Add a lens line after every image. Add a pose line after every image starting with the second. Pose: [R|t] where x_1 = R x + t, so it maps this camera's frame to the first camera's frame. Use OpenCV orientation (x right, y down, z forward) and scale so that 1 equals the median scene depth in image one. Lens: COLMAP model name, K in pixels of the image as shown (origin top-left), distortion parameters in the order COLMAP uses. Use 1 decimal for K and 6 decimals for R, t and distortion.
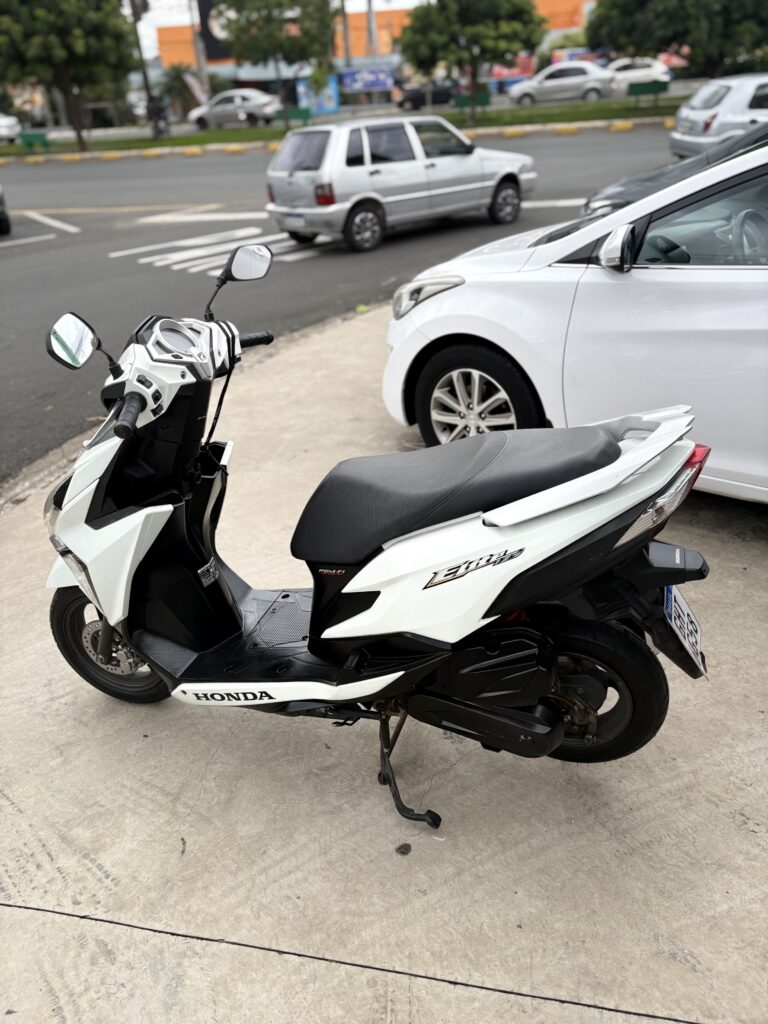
lens RADIAL K [[780.9, 0, 387.0], [0, 780.9, 515.8], [0, 0, 1]] dist [0.039988, -0.013202]
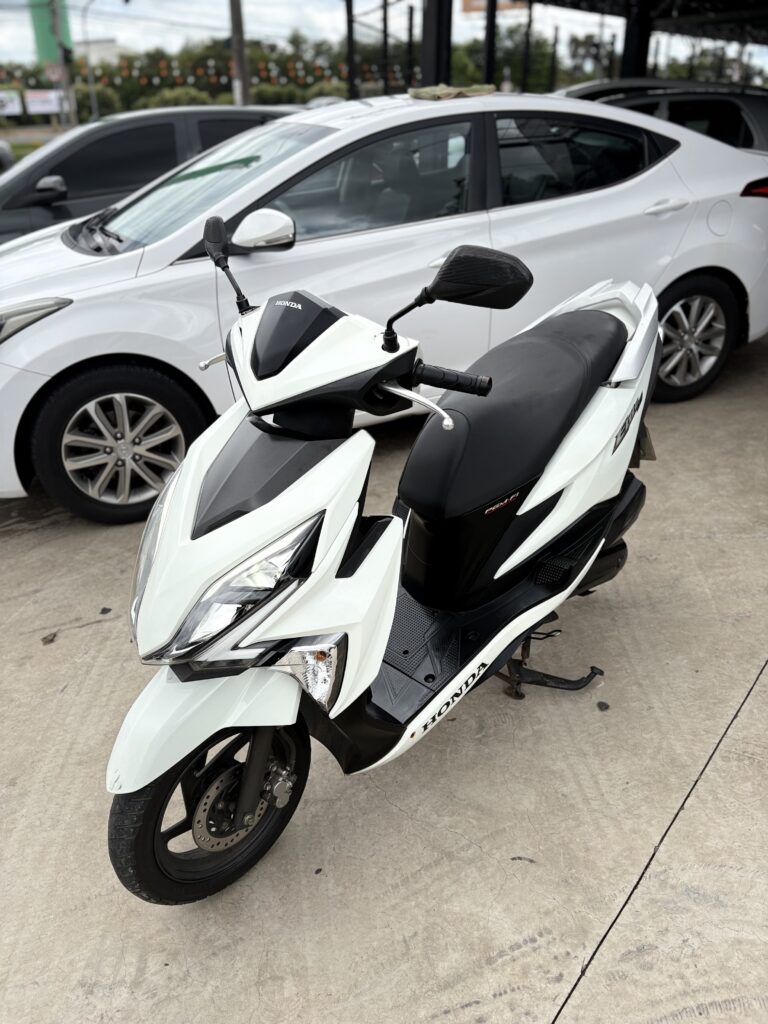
lens RADIAL K [[780.9, 0, 386.4], [0, 780.9, 509.0], [0, 0, 1]] dist [0.039988, -0.013202]
pose [[0.442258, -0.359858, 0.821529, -0.951829], [0.429547, 0.889078, 0.158207, -0.142306], [-0.787335, 0.282917, 0.547779, 0.550300]]
